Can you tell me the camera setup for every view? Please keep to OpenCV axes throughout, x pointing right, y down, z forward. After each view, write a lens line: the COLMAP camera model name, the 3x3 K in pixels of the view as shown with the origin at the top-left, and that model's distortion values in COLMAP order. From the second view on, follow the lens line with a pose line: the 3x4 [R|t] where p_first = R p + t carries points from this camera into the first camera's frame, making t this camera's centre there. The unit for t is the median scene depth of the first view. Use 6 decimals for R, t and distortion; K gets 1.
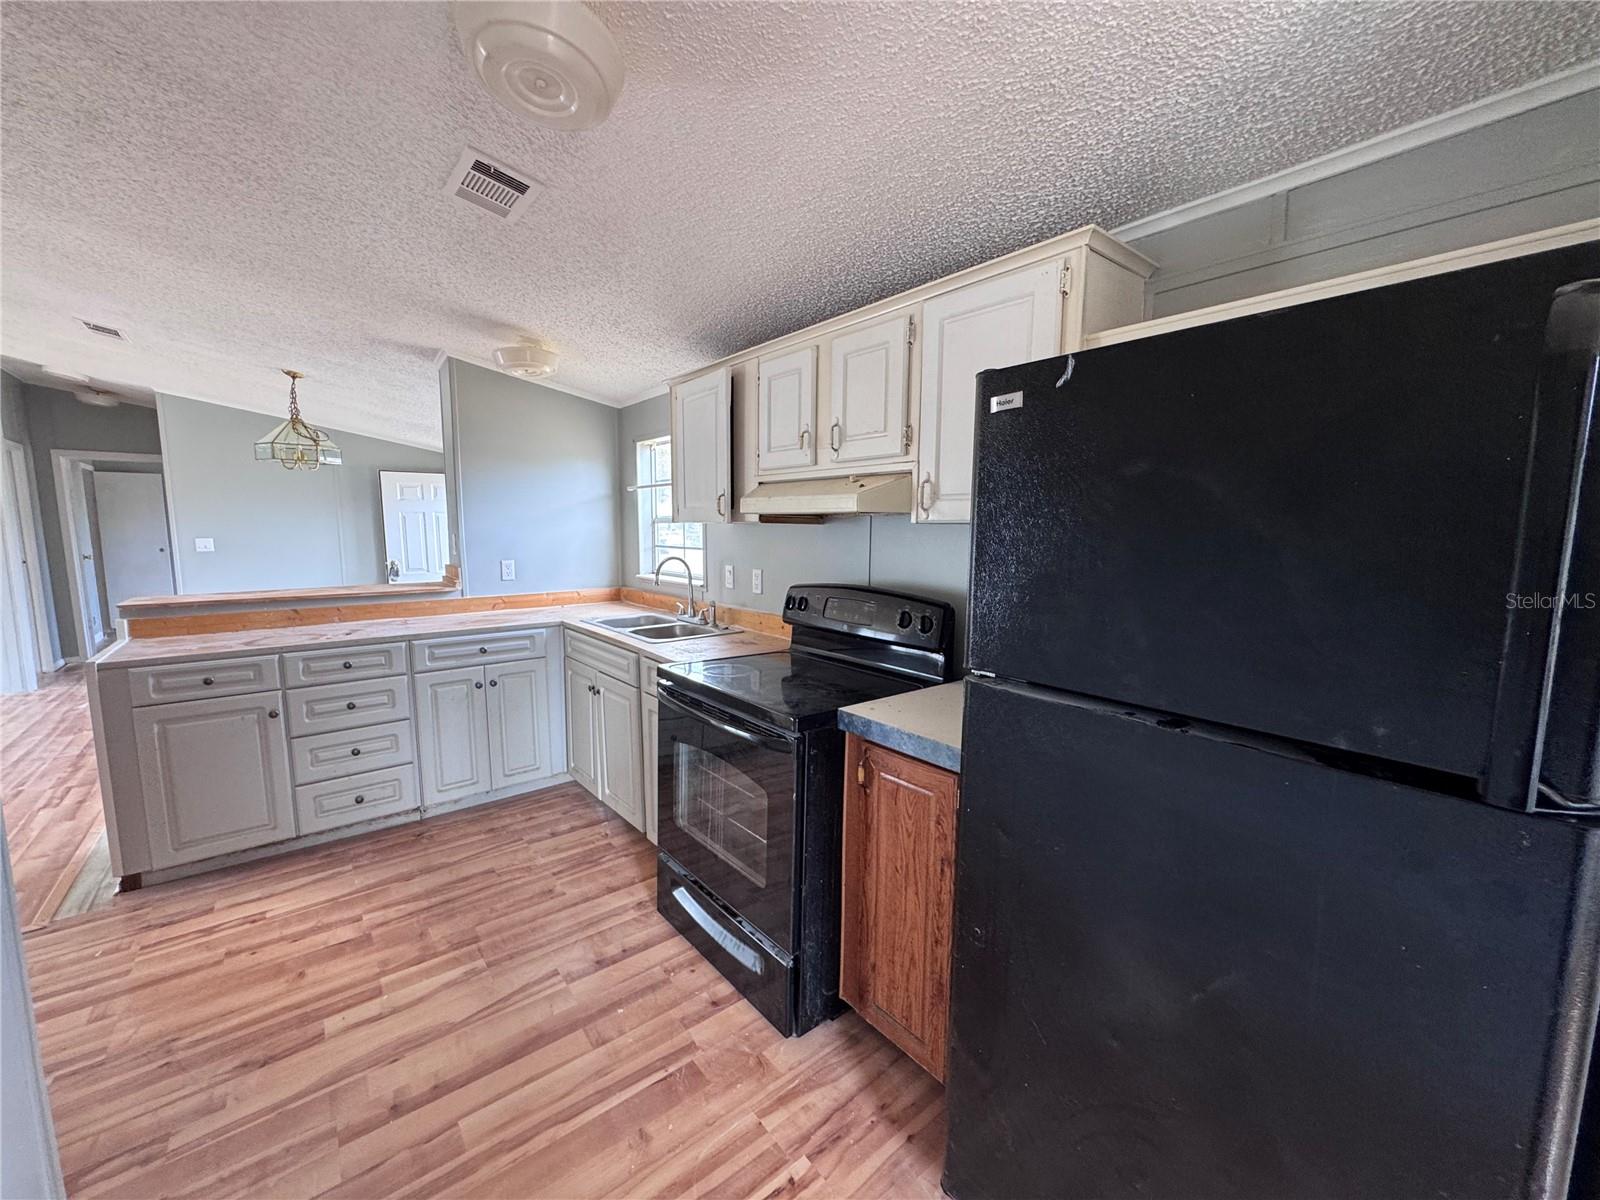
lens RADIAL K [[637.1, 0, 799.0], [0, 637.1, 600.4], [0, 0, 1]] dist [-0.002801, -0.000013]
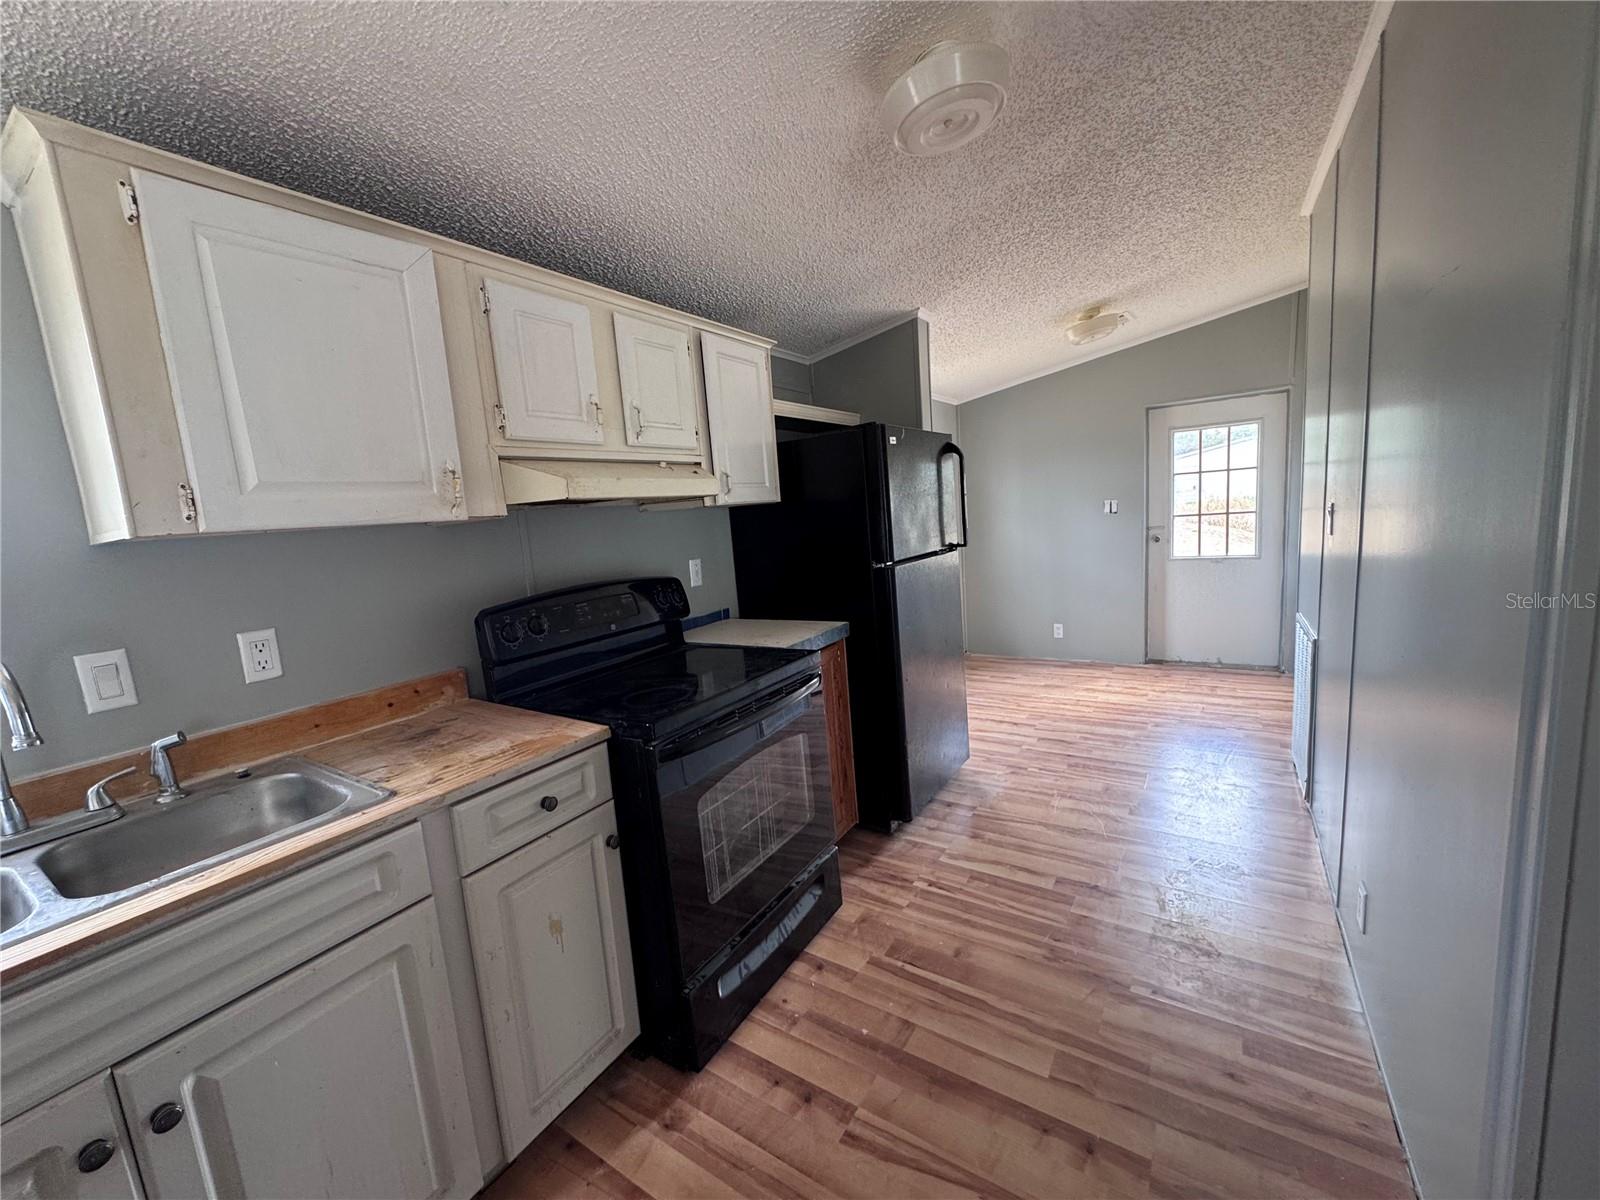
lens RADIAL K [[637.1, 0, 799.0], [0, 637.1, 600.4], [0, 0, 1]] dist [-0.002801, -0.000013]
pose [[-0.312312, -0.114593, 0.943043, -1.053282], [0.187320, 0.965780, 0.179391, -0.132383], [-0.931328, 0.232676, -0.280159, 1.217198]]
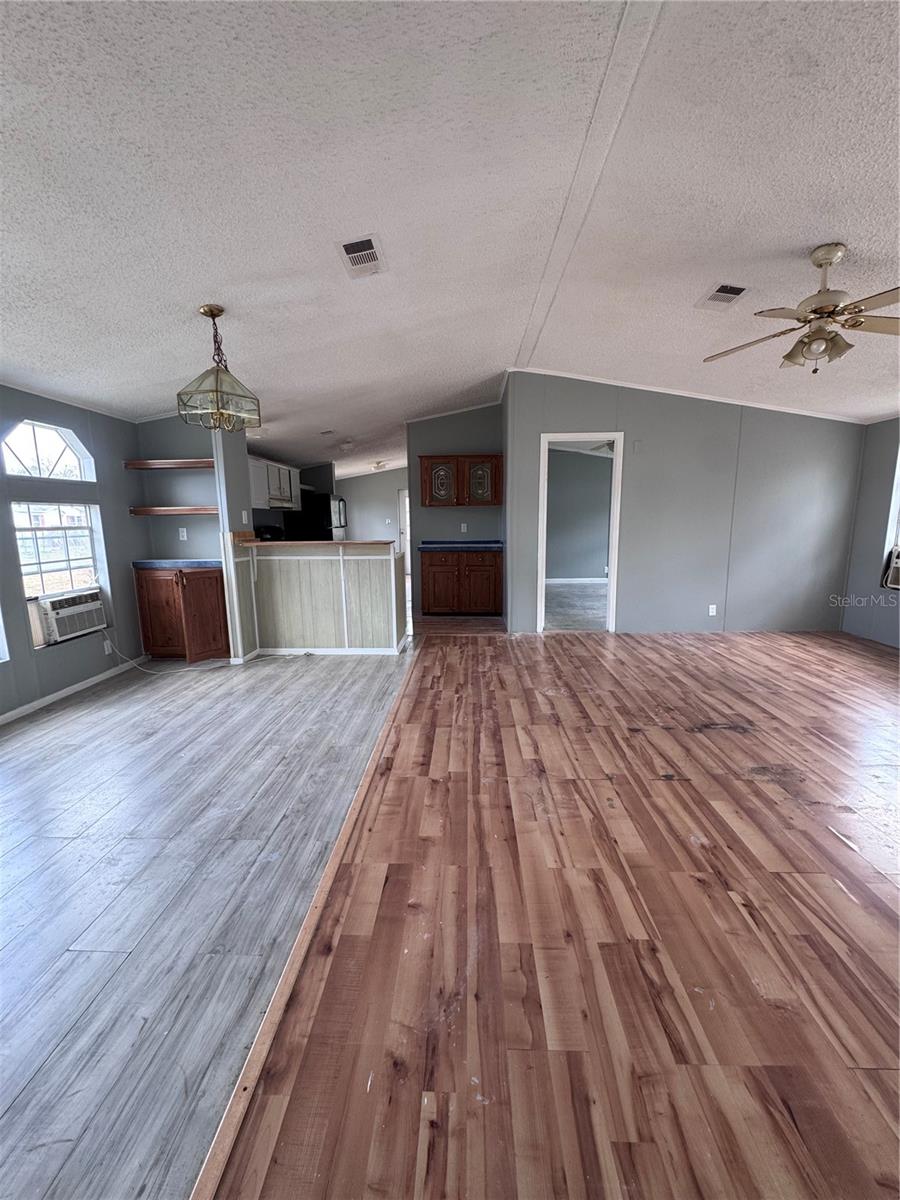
lens RADIAL K [[477.8, 0, 450.0], [0, 477.8, 600.0], [0, 0, 1]] dist [-0.002801, -0.000013]
pose [[-0.749146, -0.102345, 0.654451, -3.426819], [0.091208, 0.962644, 0.254946, -0.291528], [-0.656096, 0.250683, -0.711826, 3.103084]]
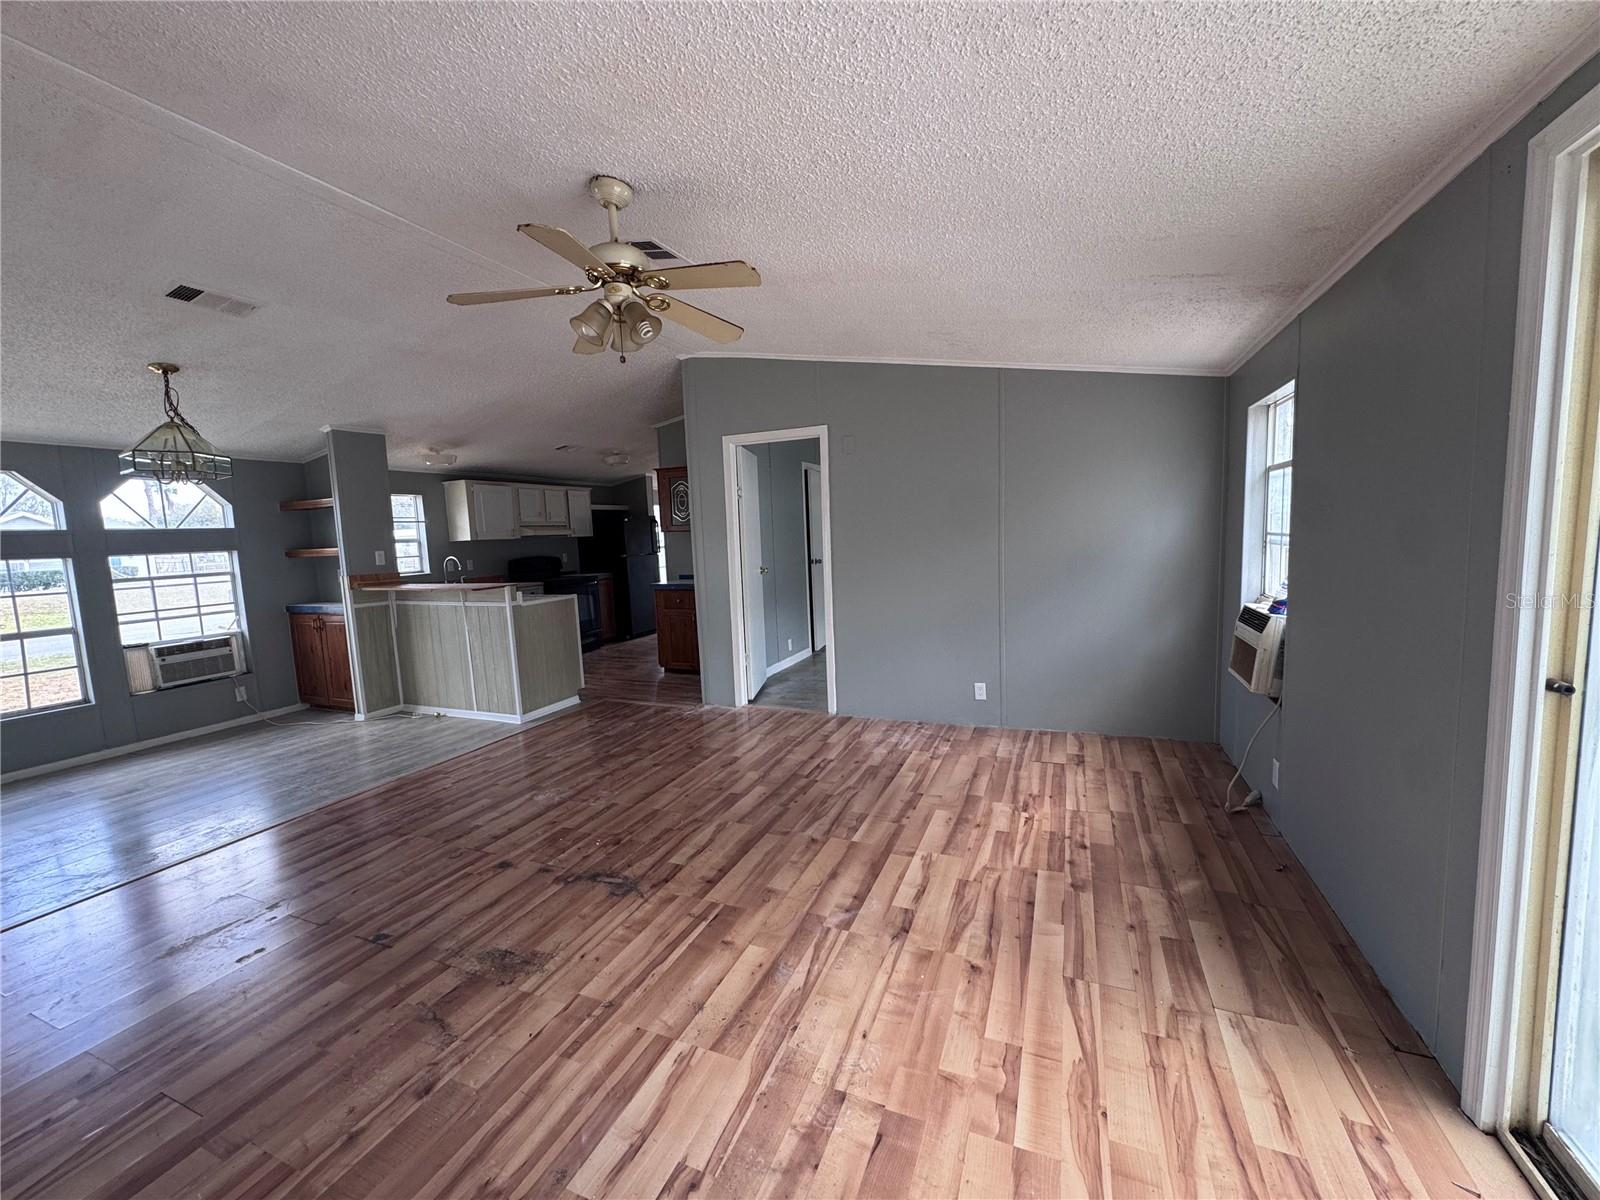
lens RADIAL K [[637.1, 0, 799.0], [0, 637.1, 600.4], [0, 0, 1]] dist [-0.002801, -0.000013]
pose [[-0.468941, -0.077786, 0.879798, -4.481261], [0.145682, 0.975659, 0.163911, -0.184626], [-0.871132, 0.205035, -0.446194, 1.661933]]
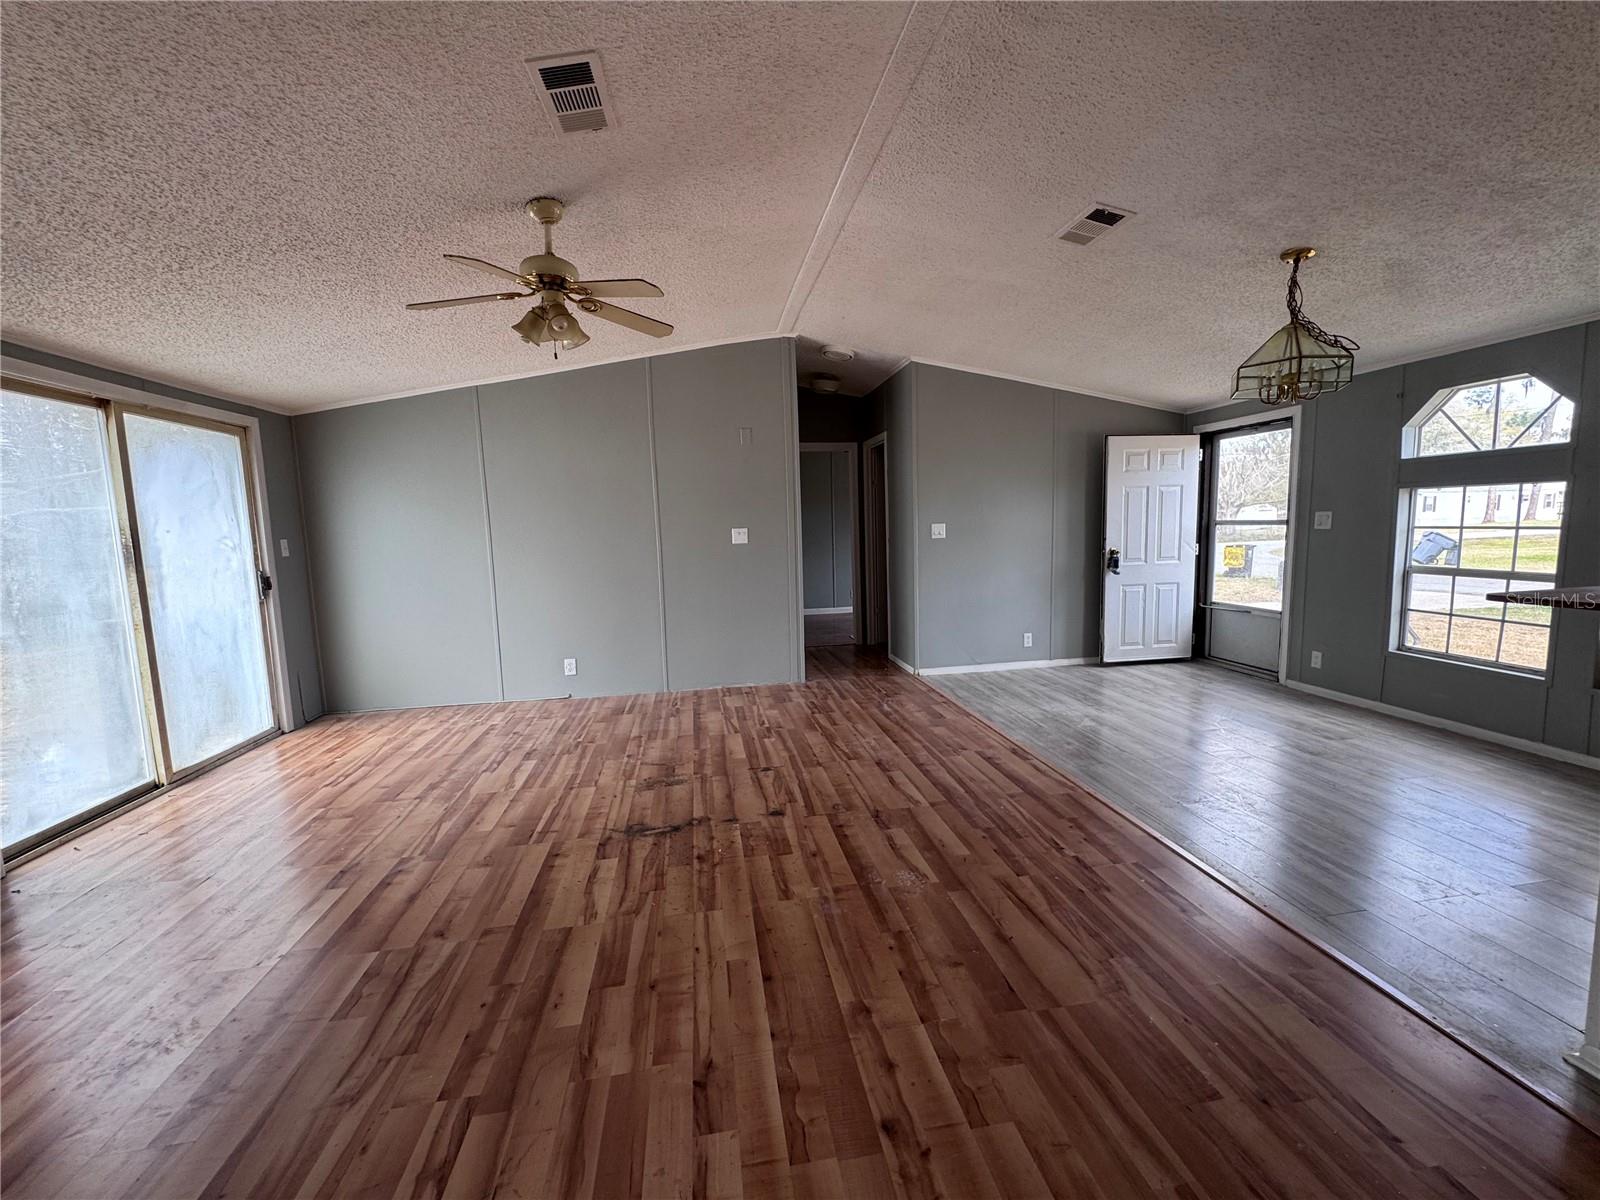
lens RADIAL K [[637.1, 0, 799.0], [0, 637.1, 600.4], [0, 0, 1]] dist [-0.002801, -0.000013]
pose [[0.867008, 0.030749, -0.497345, -2.106841], [-0.029152, 0.999515, 0.010976, 0.019877], [0.497441, 0.004982, 0.867484, 0.404463]]
